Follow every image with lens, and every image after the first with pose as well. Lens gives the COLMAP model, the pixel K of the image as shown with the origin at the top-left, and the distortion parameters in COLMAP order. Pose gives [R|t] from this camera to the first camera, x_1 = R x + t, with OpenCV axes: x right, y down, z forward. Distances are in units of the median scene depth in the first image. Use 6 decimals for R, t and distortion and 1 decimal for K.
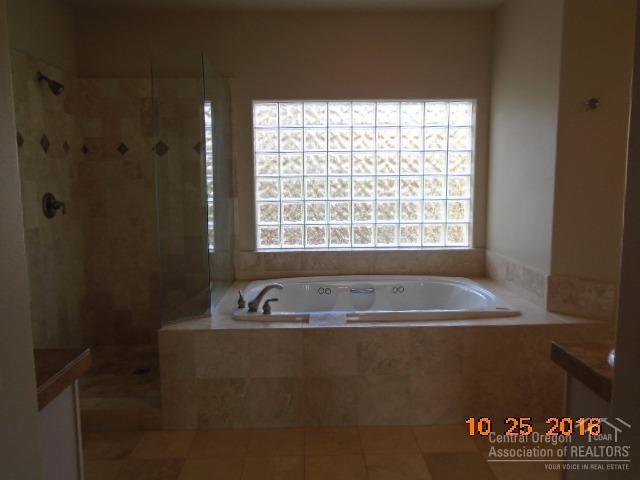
lens RADIAL K [[493.8, 0, 318.5], [0, 493.8, 236.9], [0, 0, 1]] dist [-0.004823, -0.001484]
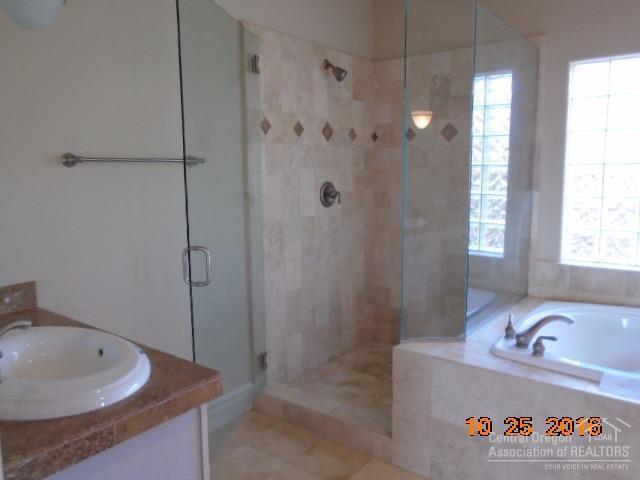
lens RADIAL K [[493.8, 0, 318.5], [0, 493.8, 236.9], [0, 0, 1]] dist [-0.004823, -0.001484]
pose [[0.774571, 0.083060, -0.627009, 0.071888], [-0.070966, 0.996493, 0.044338, -0.021102], [0.628493, 0.010153, 0.777749, 0.213814]]
